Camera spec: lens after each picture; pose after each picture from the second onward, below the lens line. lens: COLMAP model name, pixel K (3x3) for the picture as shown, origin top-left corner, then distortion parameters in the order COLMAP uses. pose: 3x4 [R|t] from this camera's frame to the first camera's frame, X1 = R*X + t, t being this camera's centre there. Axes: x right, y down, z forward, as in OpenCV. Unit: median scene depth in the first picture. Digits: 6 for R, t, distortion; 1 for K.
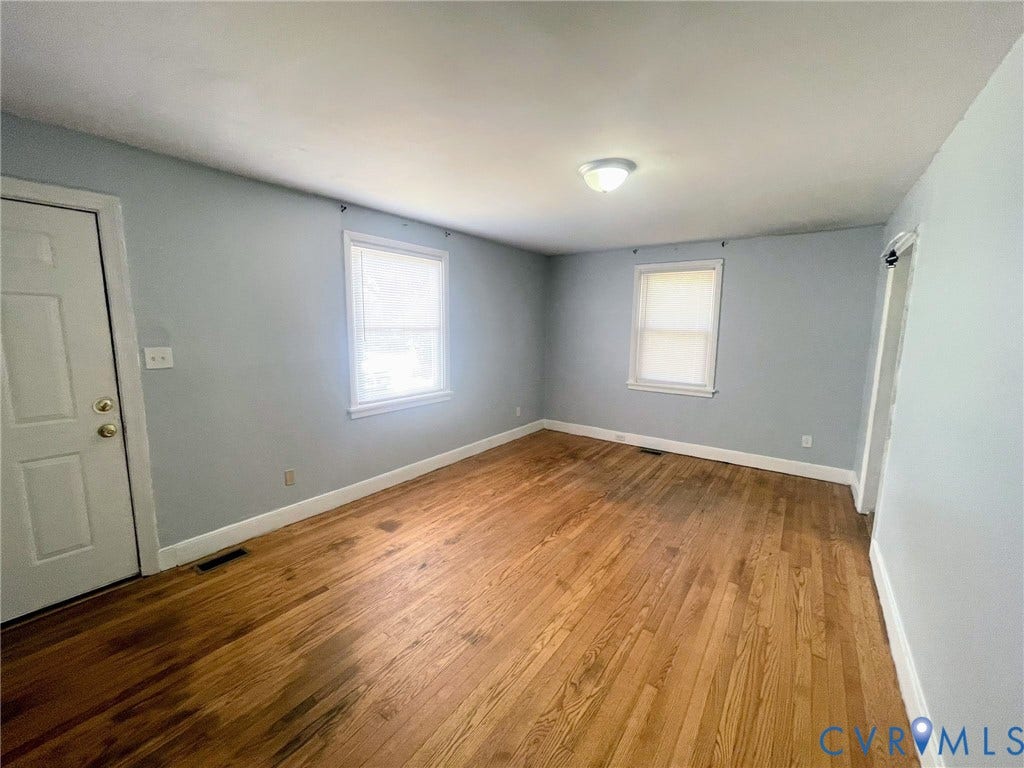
lens RADIAL K [[411.9, 0, 509.7], [0, 411.9, 382.4], [0, 0, 1]] dist [-0.003003, -0.000113]
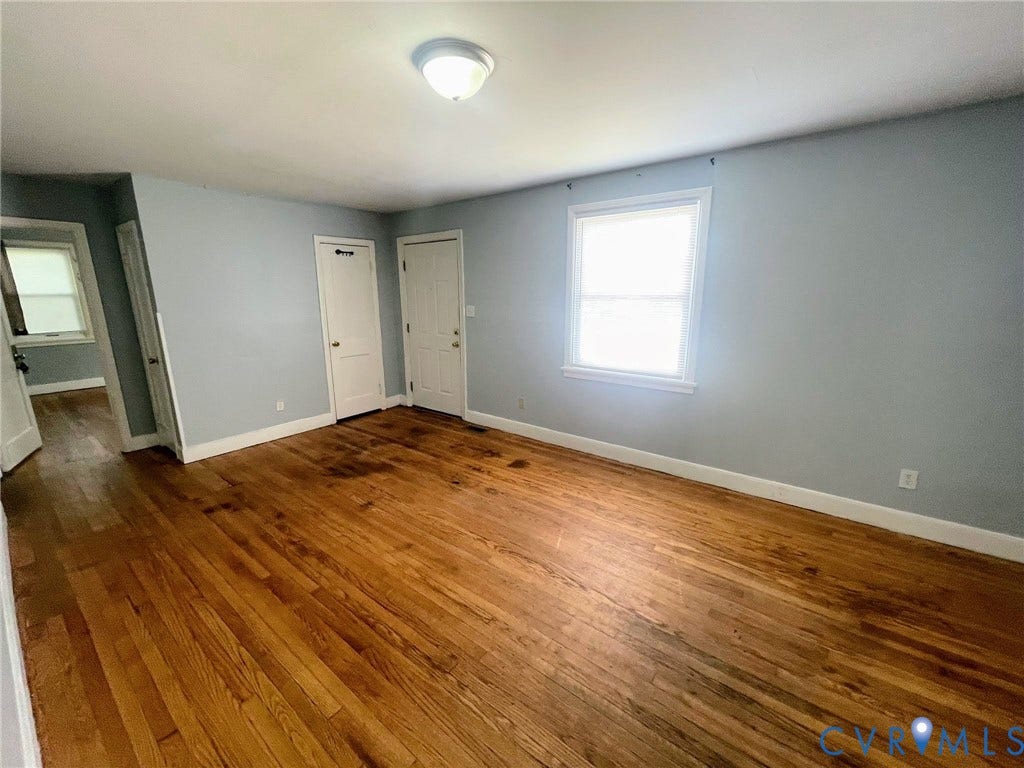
lens RADIAL K [[411.9, 0, 509.7], [0, 411.9, 382.4], [0, 0, 1]] dist [-0.003003, -0.000113]
pose [[-0.027130, 0.209249, -0.977486, 0.661806], [-0.134438, 0.968199, 0.210992, -0.103069], [0.990551, 0.137135, 0.001864, 0.757790]]
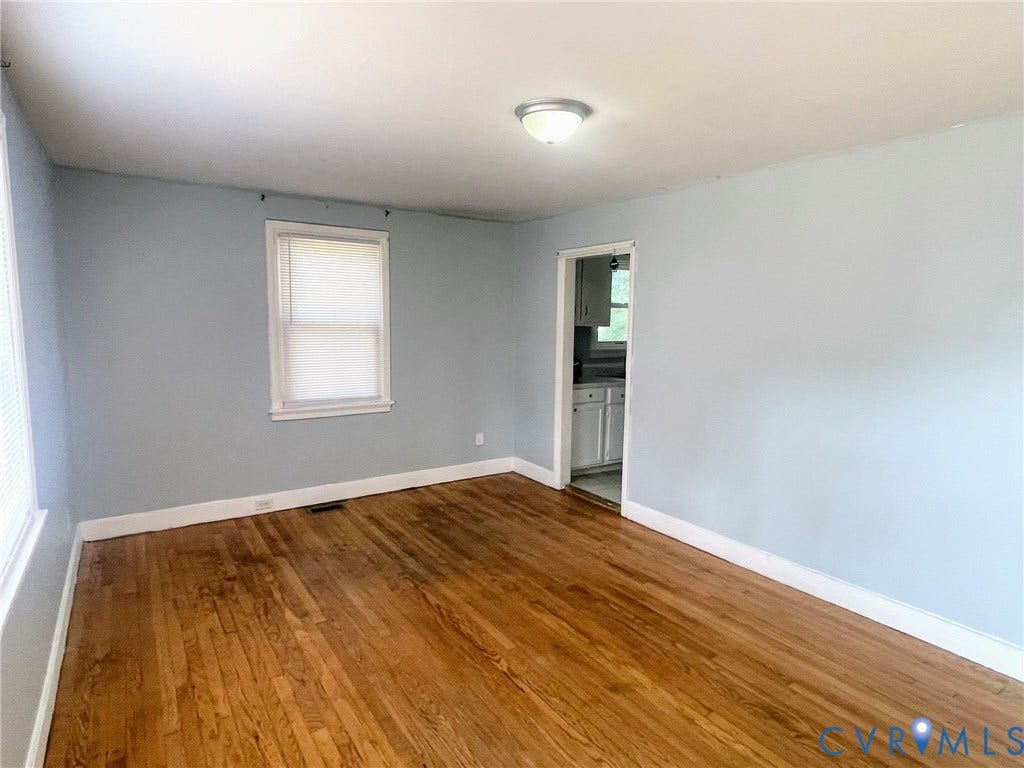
lens RADIAL K [[572.9, 0, 512.0], [0, 572.9, 384.0], [0, 0, 1]] dist [-0.001348, -0.001086]
pose [[0.343437, -0.119864, 0.931495, -0.507789], [0.120990, 0.989204, 0.082682, -0.089650], [-0.931350, 0.084306, 0.354232, 0.489266]]
